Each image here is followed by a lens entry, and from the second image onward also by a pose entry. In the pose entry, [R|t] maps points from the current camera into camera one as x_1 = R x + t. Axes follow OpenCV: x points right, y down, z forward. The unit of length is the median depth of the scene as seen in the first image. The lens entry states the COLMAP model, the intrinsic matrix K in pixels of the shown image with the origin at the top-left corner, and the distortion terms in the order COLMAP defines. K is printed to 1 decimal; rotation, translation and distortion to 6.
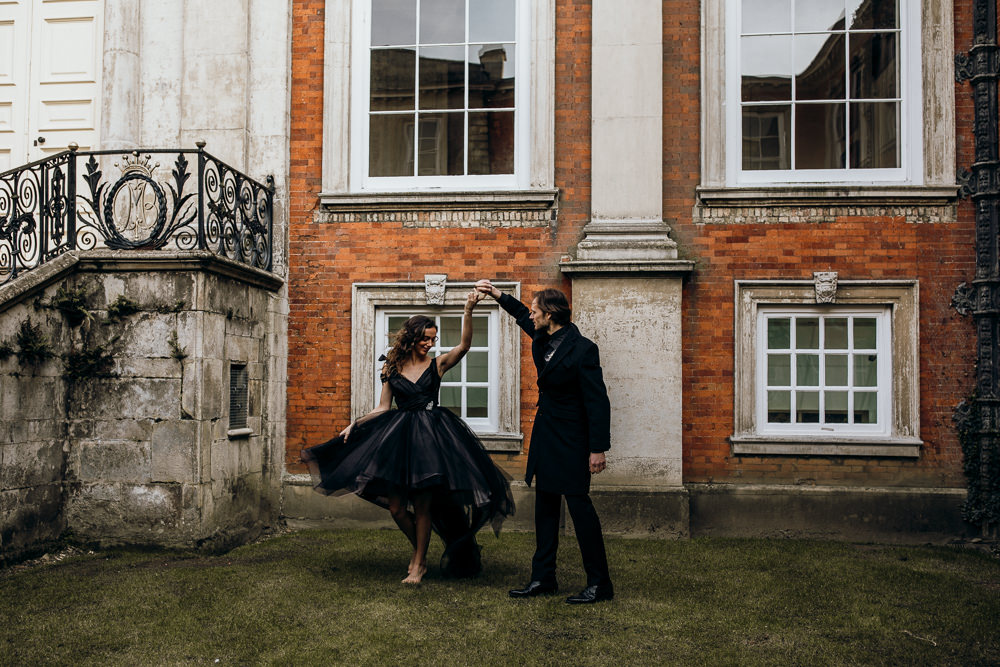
lens RADIAL K [[1144.5, 0, 500.0], [0, 1144.5, 333.5], [0, 0, 1]] dist [-0.009986, 0.003039]
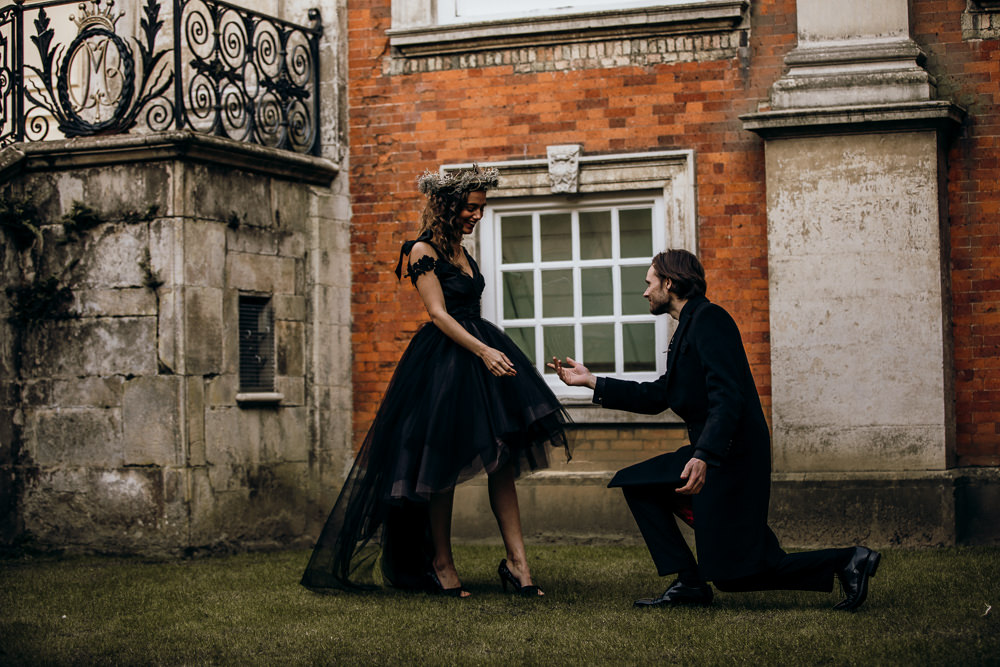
lens RADIAL K [[2686.1, 0, 500.0], [0, 2686.1, 333.5], [0, 0, 1]] dist [-0.531257, 0.064595]
pose [[0.946202, -0.035146, -0.321661, 0.416334], [0.037642, 0.999290, 0.001541, 0.052806], [0.321379, -0.013566, 0.946854, -0.439945]]
